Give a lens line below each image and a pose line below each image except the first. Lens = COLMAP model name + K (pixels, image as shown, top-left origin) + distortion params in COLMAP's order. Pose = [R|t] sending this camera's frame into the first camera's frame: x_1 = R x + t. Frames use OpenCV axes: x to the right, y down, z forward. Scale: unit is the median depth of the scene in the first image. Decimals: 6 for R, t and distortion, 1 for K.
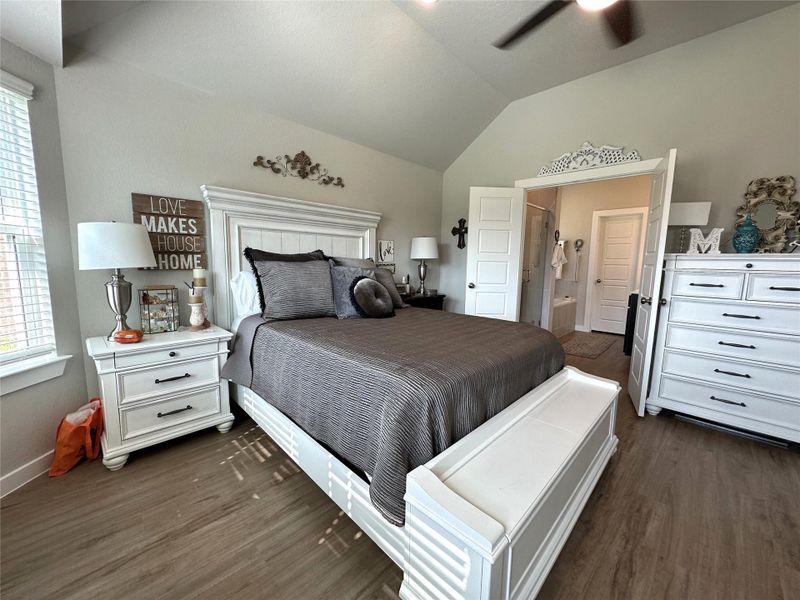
lens RADIAL K [[321.5, 0, 400.0], [0, 321.5, 300.0], [0, 0, 1]] dist [-0.002787, 0.000156]
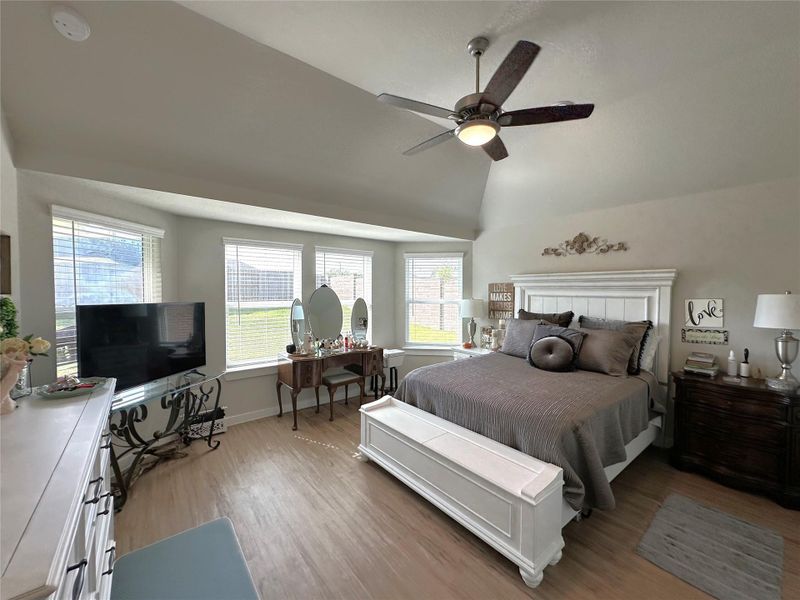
lens RADIAL K [[321.5, 0, 400.0], [0, 321.5, 300.0], [0, 0, 1]] dist [-0.002787, 0.000156]
pose [[-0.116534, 0.011736, -0.993117, 1.050195], [-0.124101, 0.991921, 0.026284, -0.147685], [0.985403, 0.126309, -0.114136, 0.480415]]
